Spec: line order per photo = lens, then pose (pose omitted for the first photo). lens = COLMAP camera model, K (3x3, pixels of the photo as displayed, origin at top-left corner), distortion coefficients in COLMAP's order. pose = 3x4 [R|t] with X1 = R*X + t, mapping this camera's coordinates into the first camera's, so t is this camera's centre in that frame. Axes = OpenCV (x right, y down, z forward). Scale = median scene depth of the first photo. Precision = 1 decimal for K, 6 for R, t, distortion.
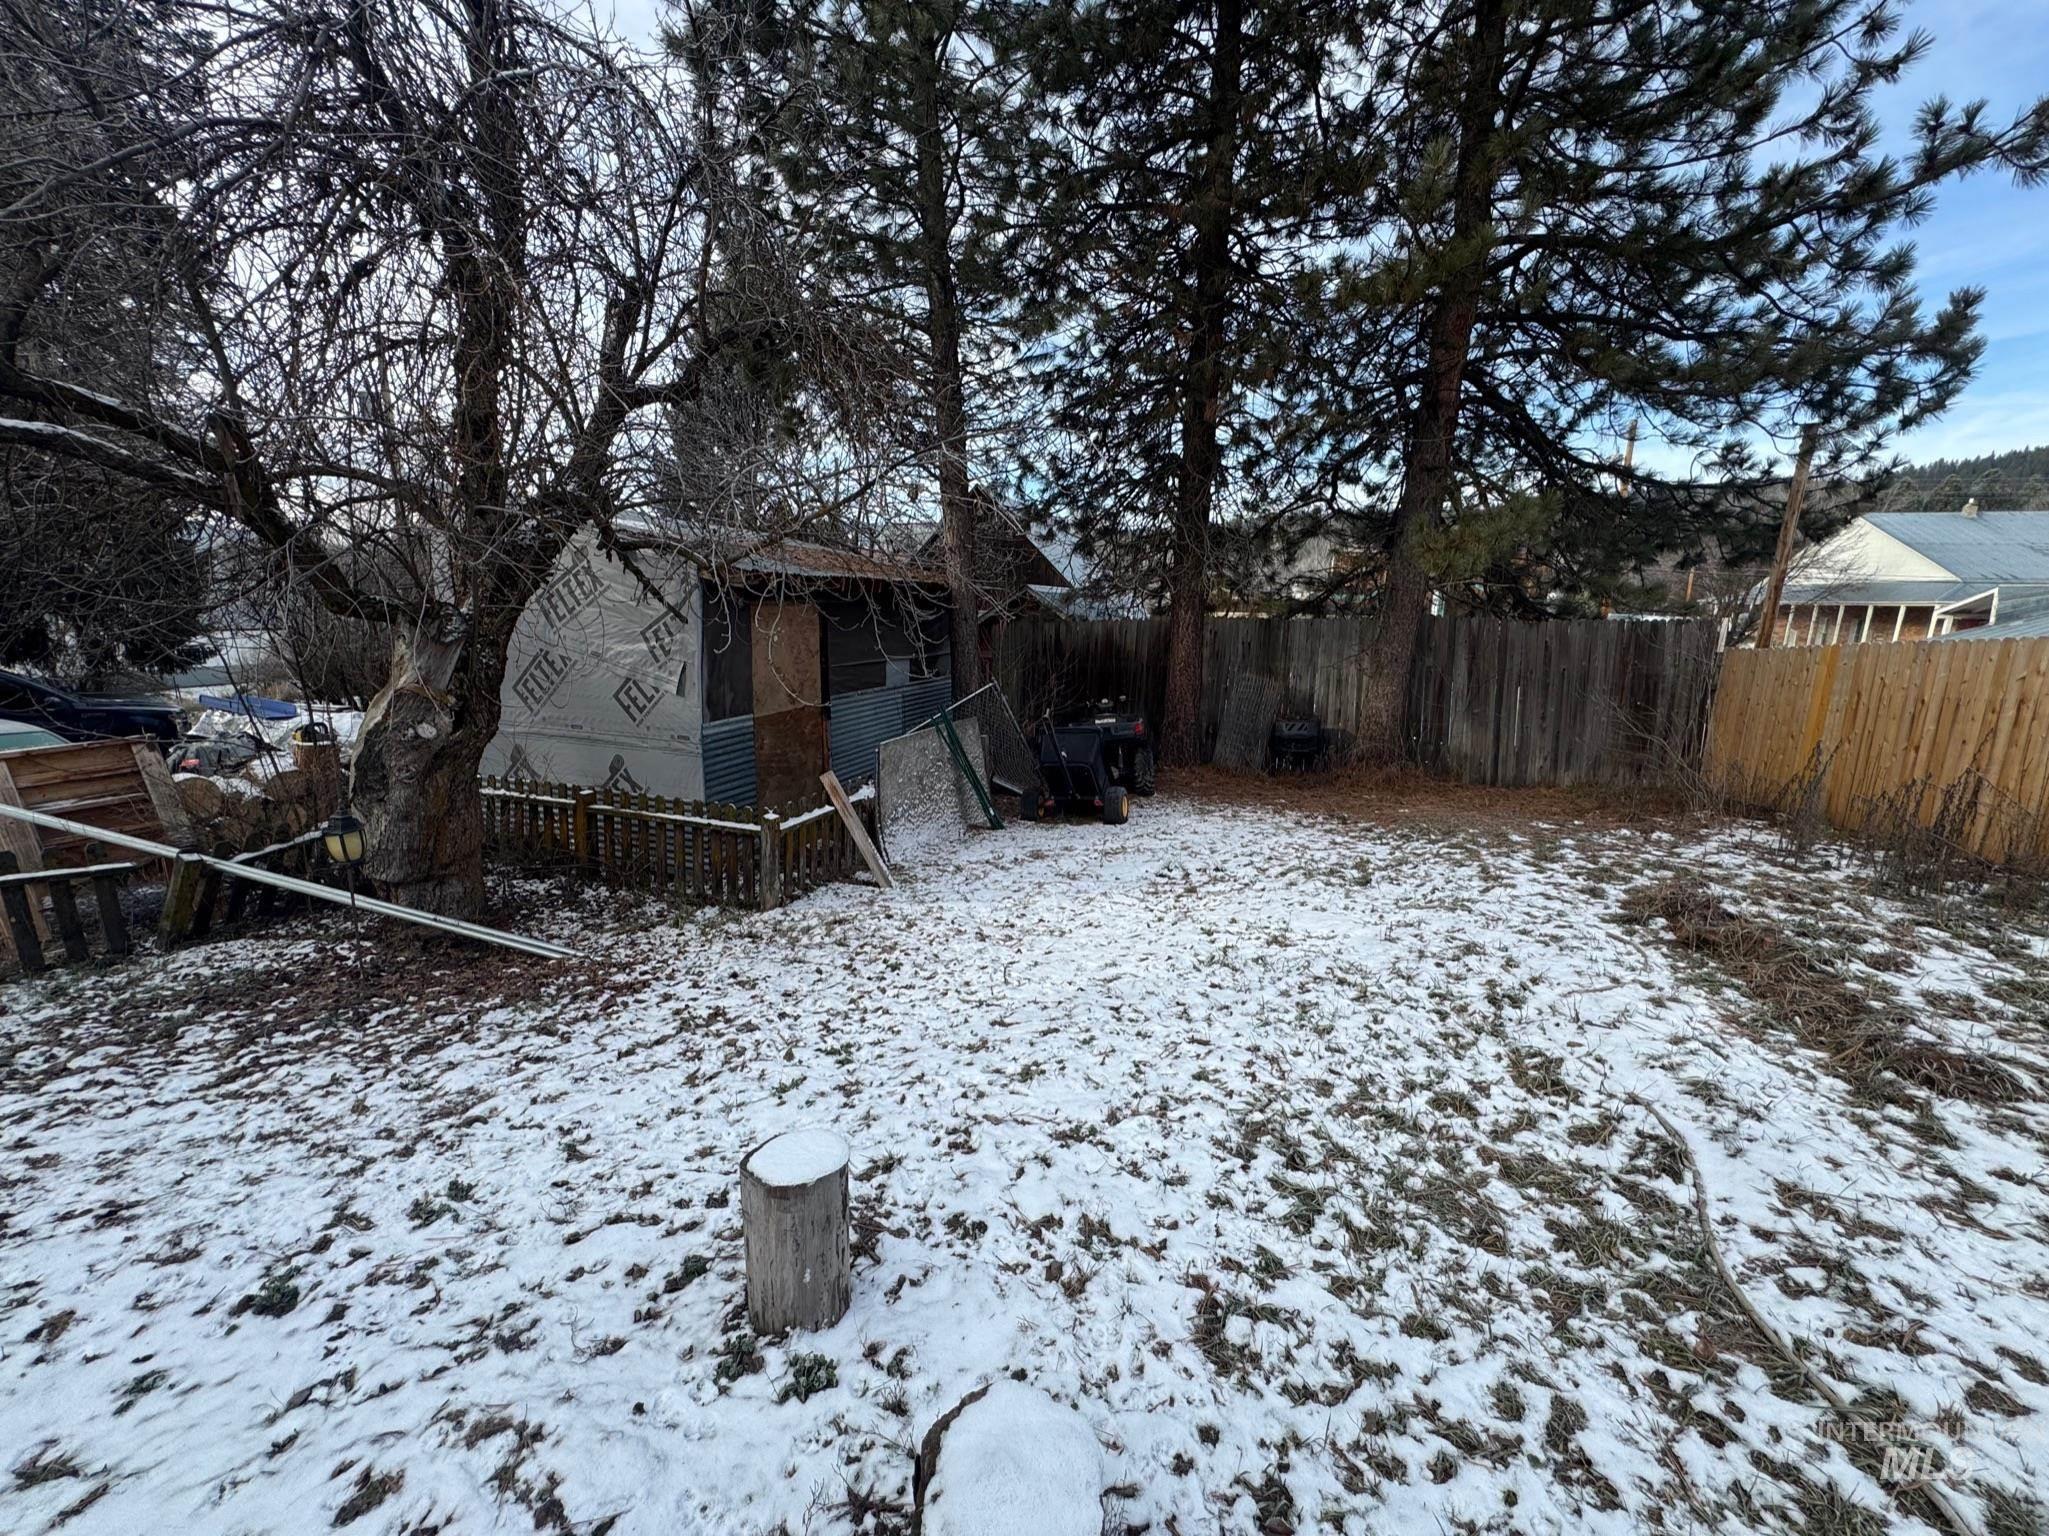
lens RADIAL K [[815.1, 0, 1019.2], [0, 815.1, 766.5], [0, 0, 1]] dist [-0.005703, 0.000774]
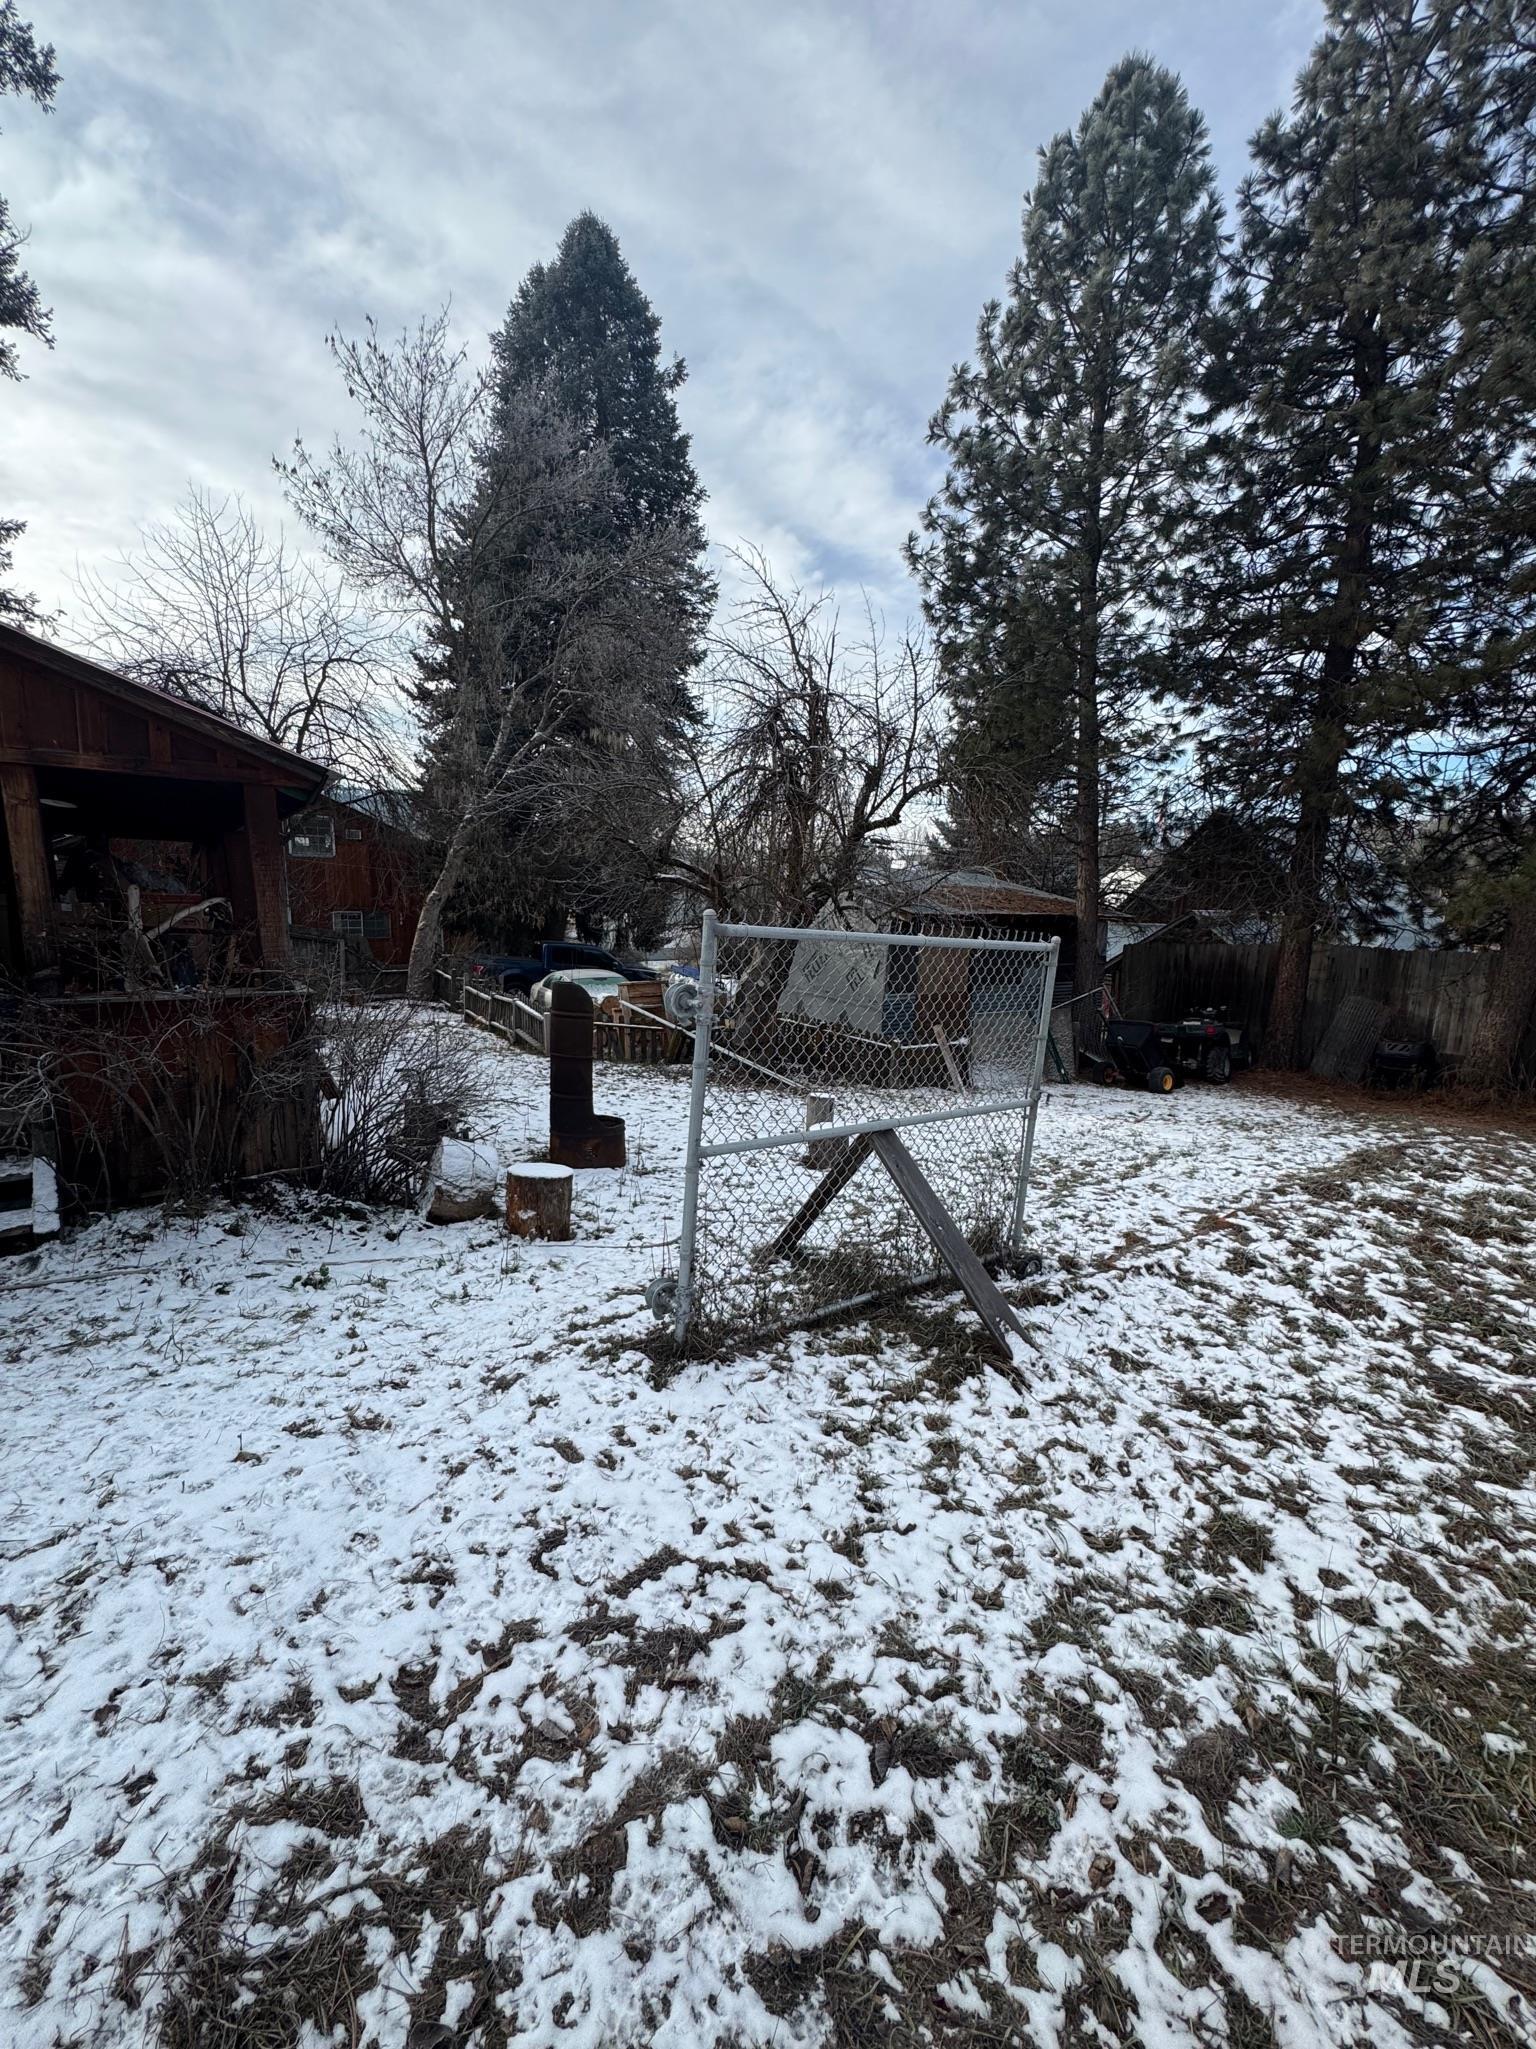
lens RADIAL K [[815.1, 0, 771.2], [0, 815.1, 1021.3], [0, 0, 1]] dist [-0.005703, 0.000774]
pose [[0.802596, 0.095980, -0.588751, 0.541769], [-0.129911, 0.991405, -0.015475, 0.076585], [0.582206, 0.088905, 0.808166, -0.685601]]
